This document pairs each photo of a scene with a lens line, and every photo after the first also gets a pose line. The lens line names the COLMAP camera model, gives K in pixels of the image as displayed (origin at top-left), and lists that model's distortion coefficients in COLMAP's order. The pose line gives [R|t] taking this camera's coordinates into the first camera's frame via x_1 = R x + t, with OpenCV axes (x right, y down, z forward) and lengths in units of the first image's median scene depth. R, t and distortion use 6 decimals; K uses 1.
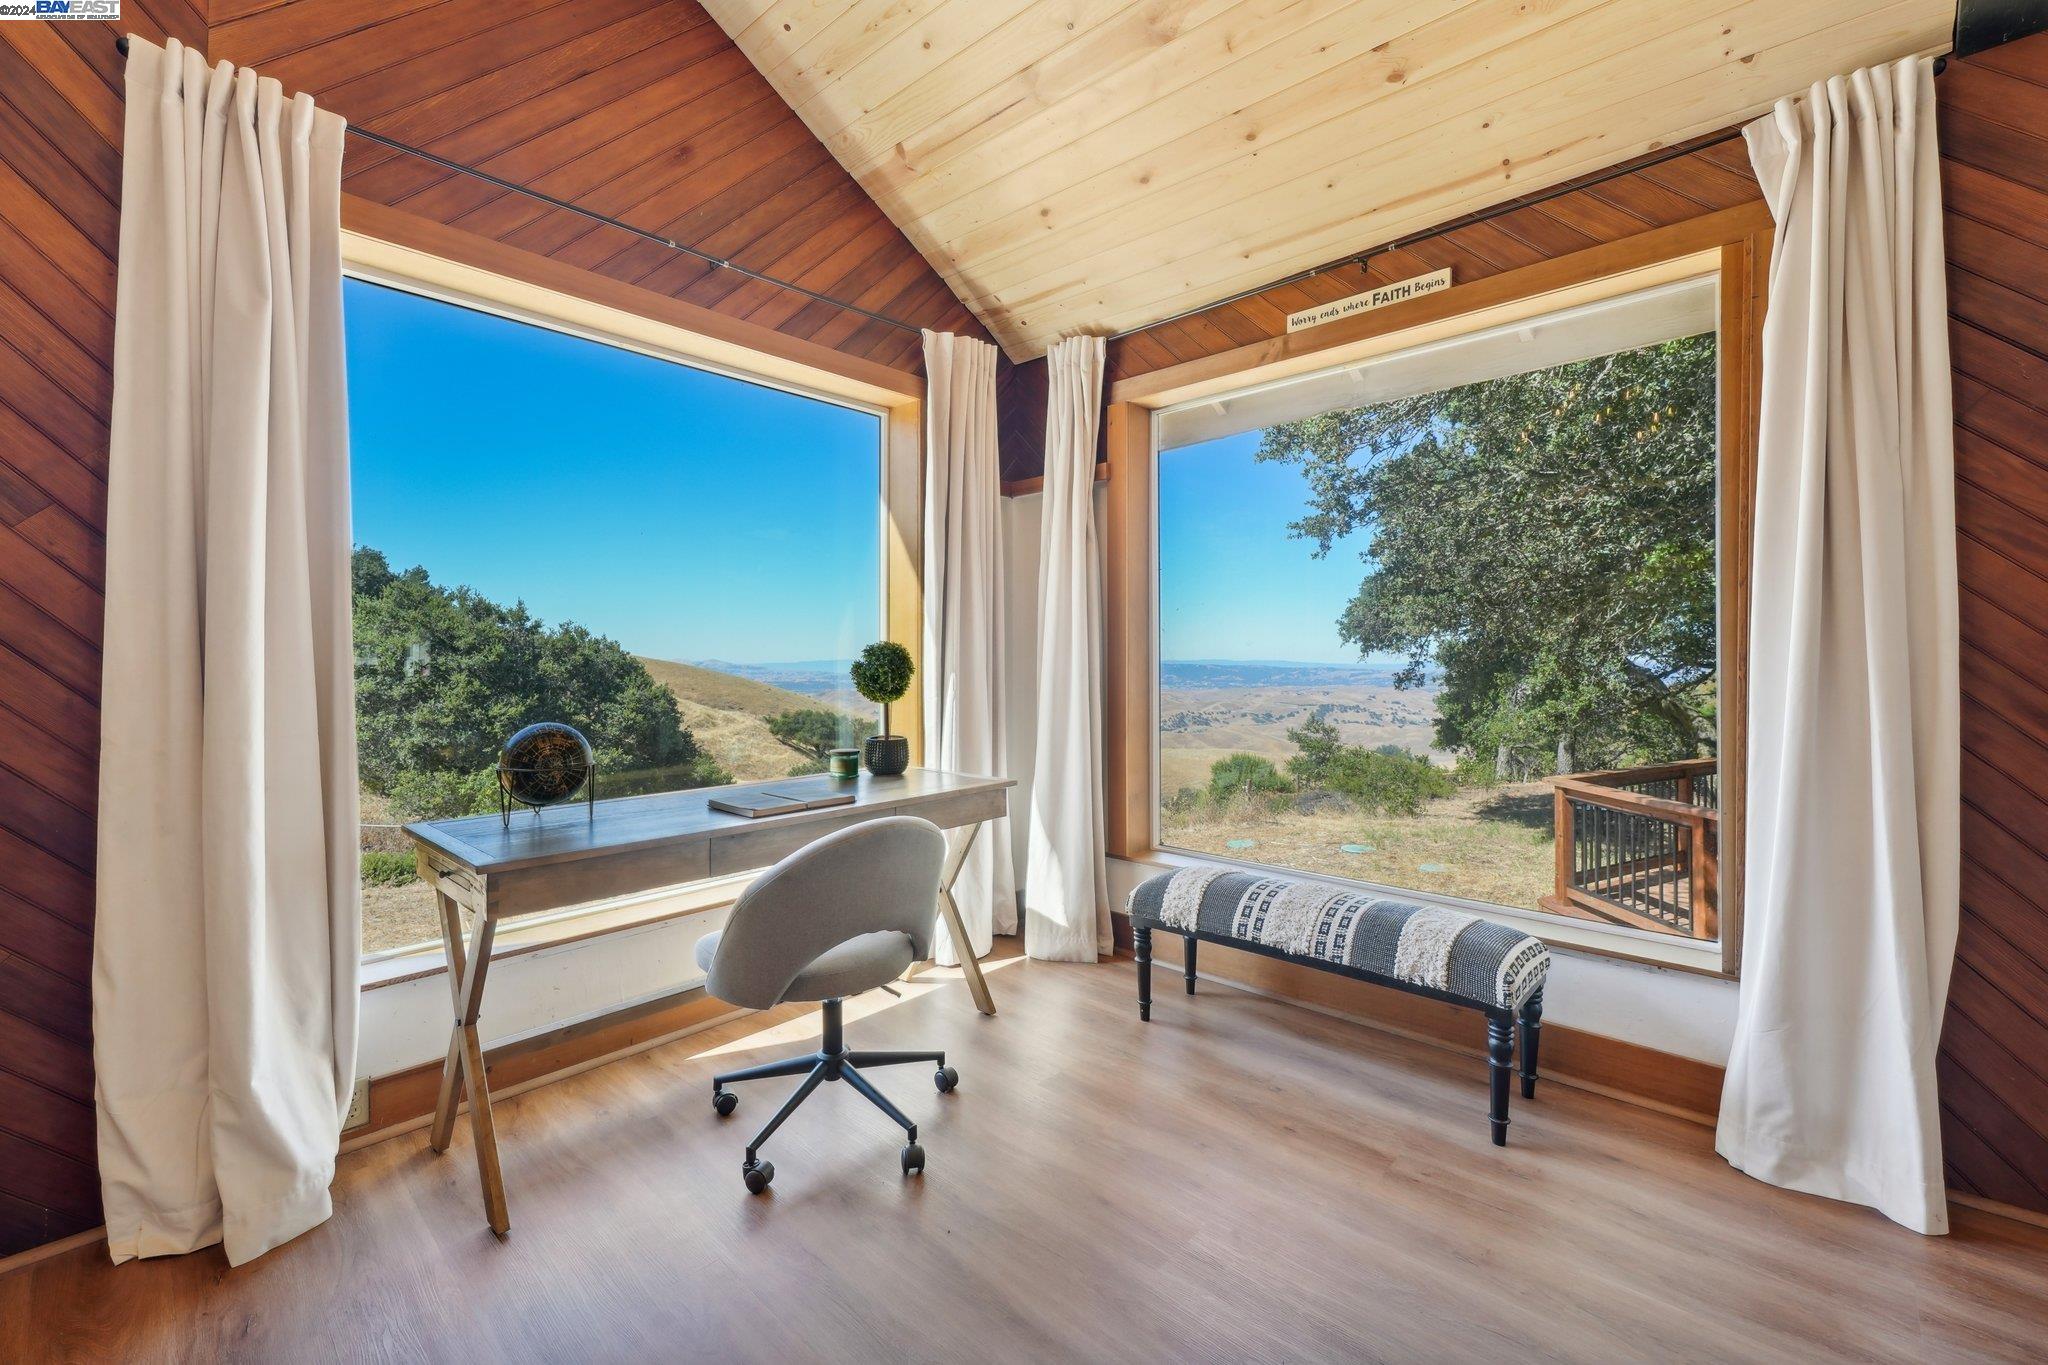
lens RADIAL K [[827.8, 0, 1018.2], [0, 827.8, 650.7], [0, 0, 1]] dist [0.000404, 0.000099]
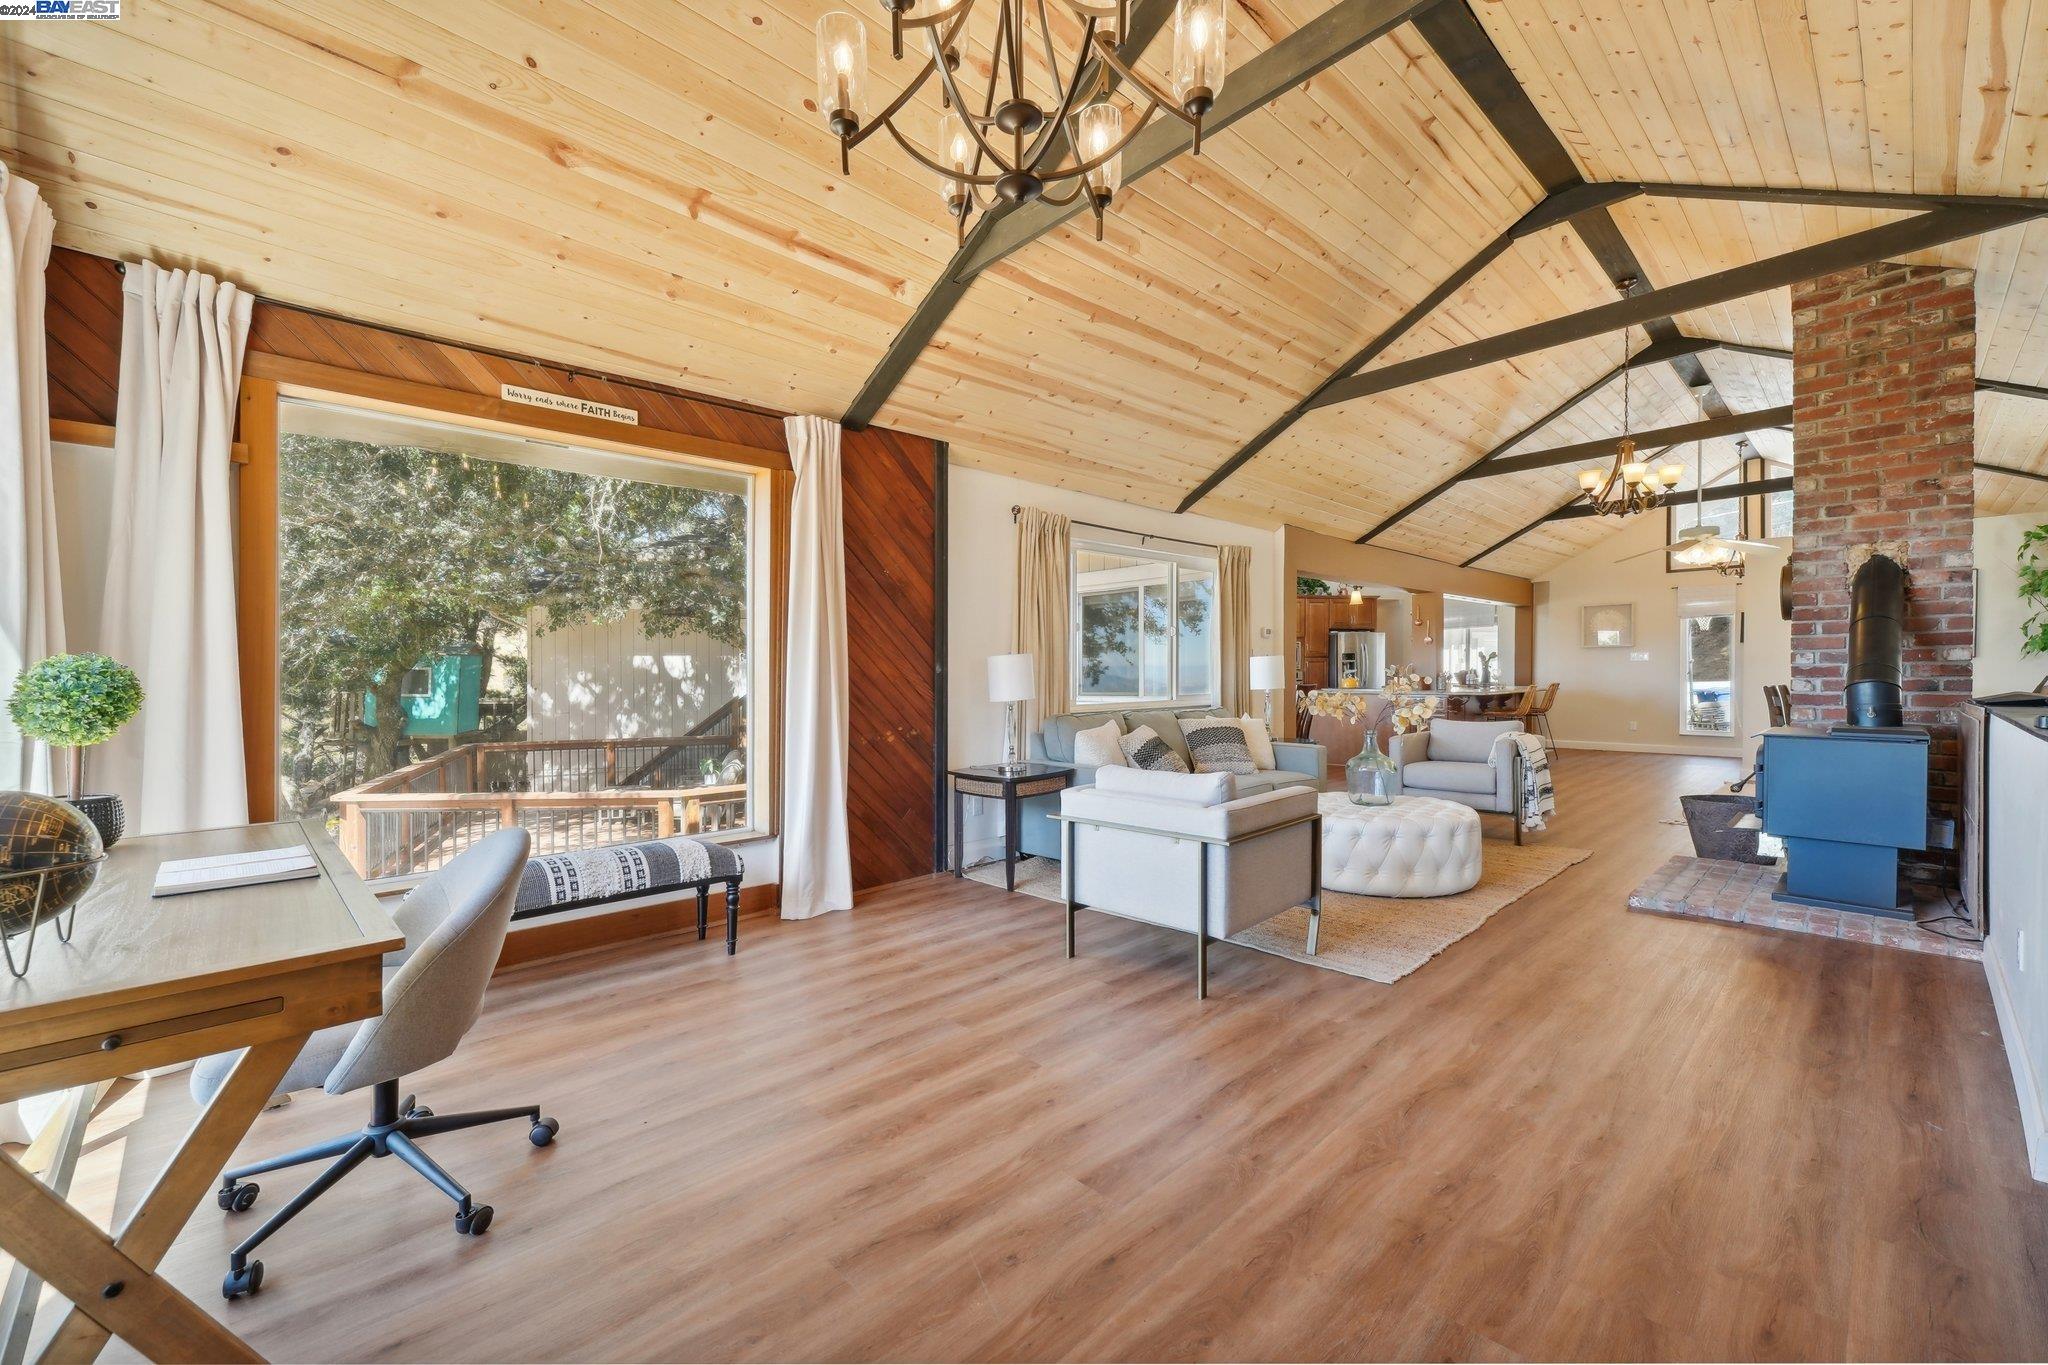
lens RADIAL K [[812.3, 0, 1024.0], [0, 812.3, 682.5], [0, 0, 1]] dist [-0.000100, -0.000085]
pose [[0.079523, -0.004795, 0.996822, -0.820470], [-0.007477, 0.999957, 0.005407, 0.003548], [-0.996805, -0.007883, 0.079484, 0.191148]]
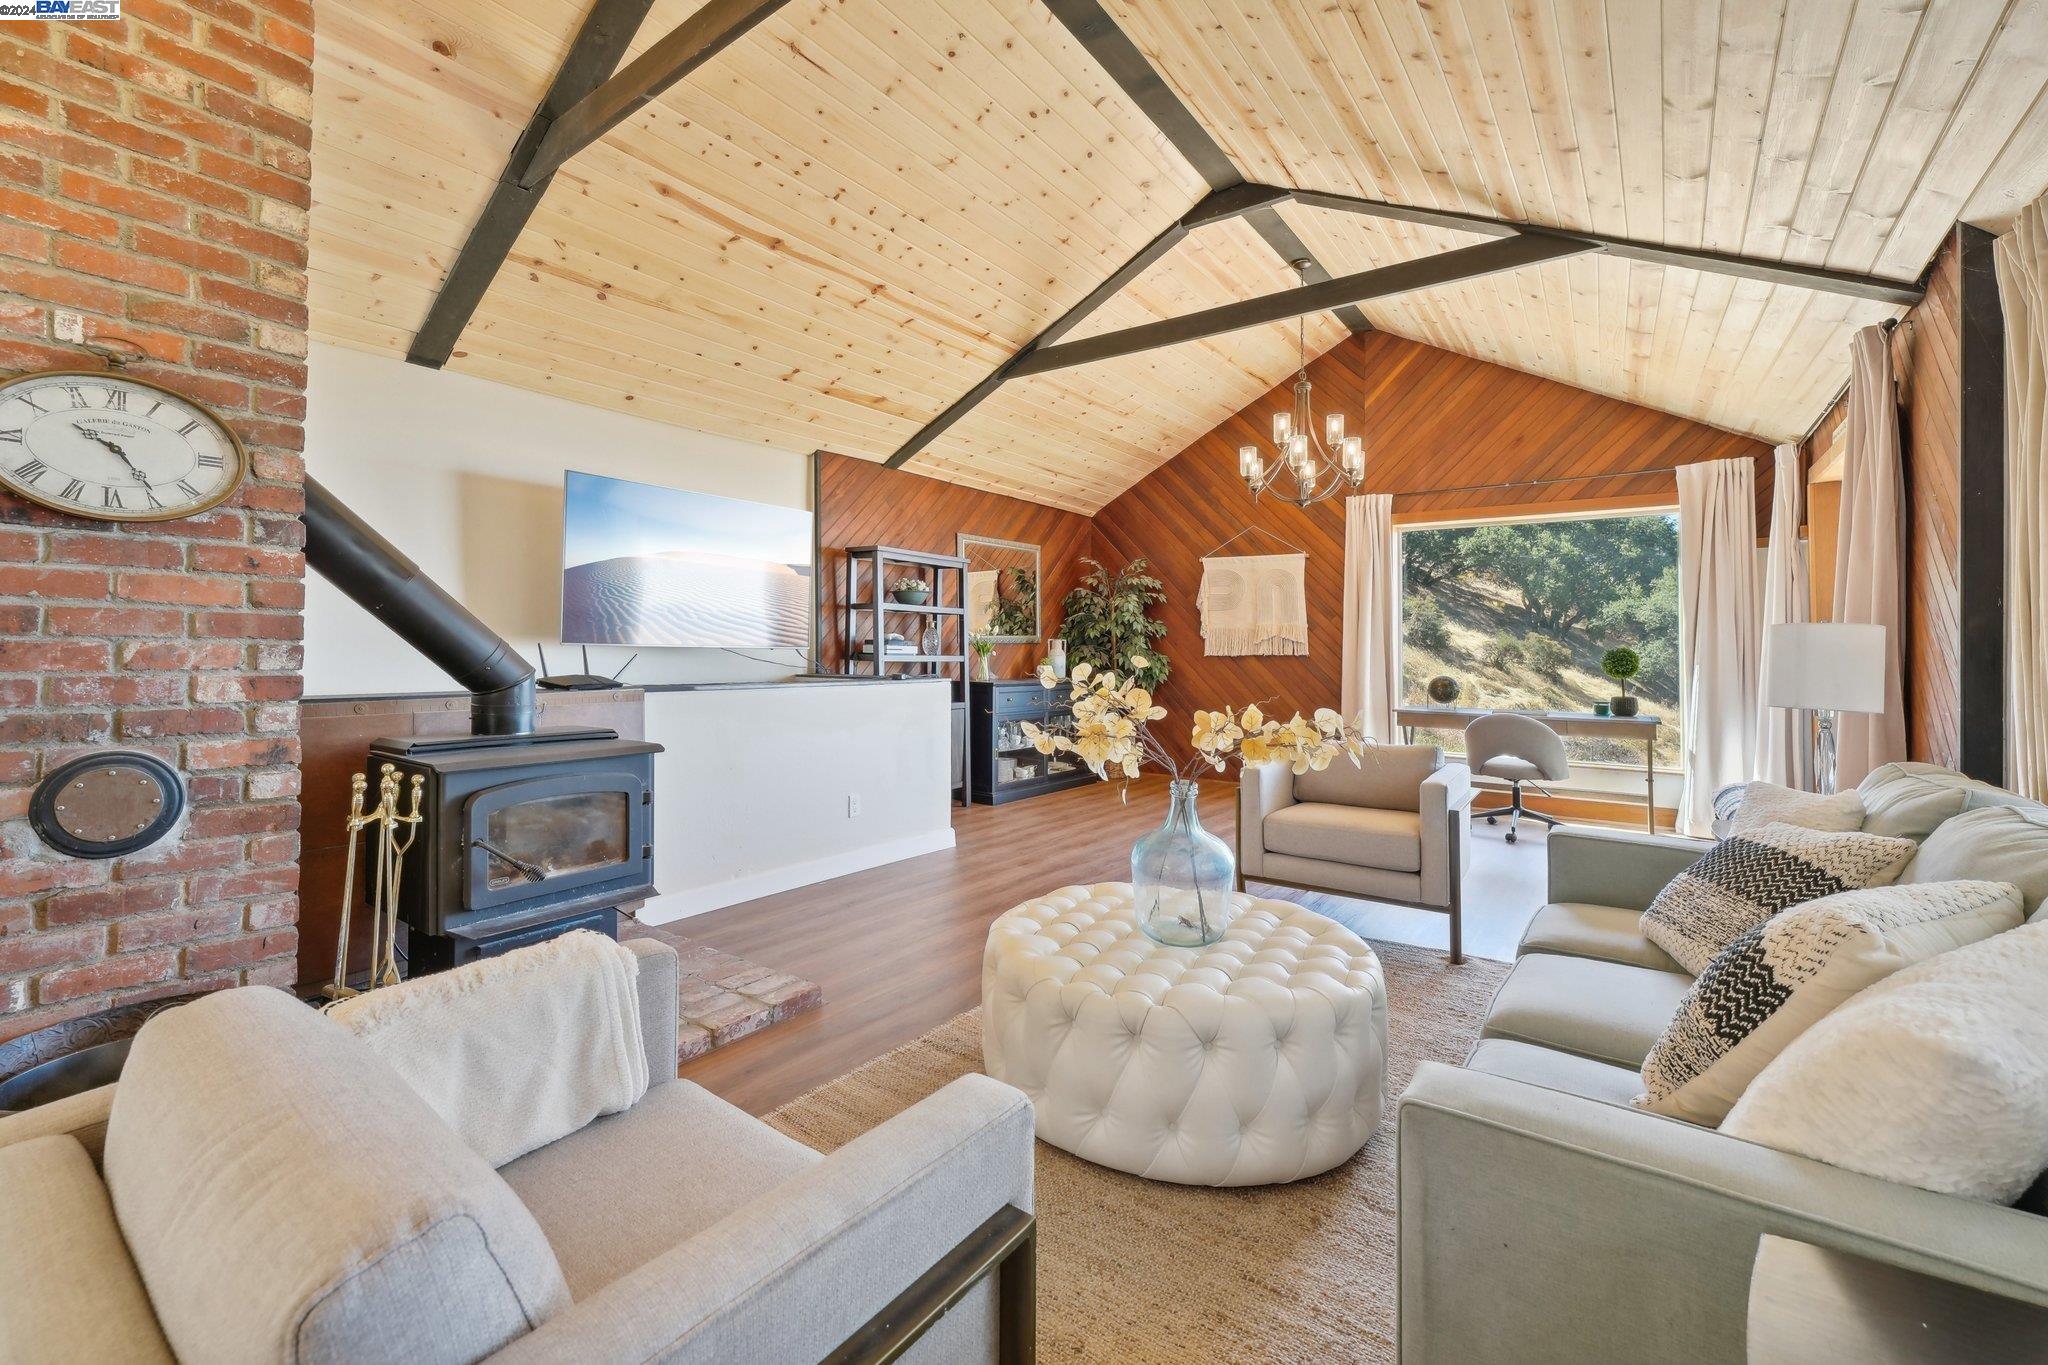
lens RADIAL K [[827.3, 0, 991.3], [0, 827.3, 618.3], [0, 0, 1]] dist [-0.000788, 0.000048]
pose [[0.071306, -0.030448, -0.996990, 1.929451], [0.002662, 0.999536, -0.030336, -0.038156], [0.997451, -0.000490, 0.071354, -0.693160]]
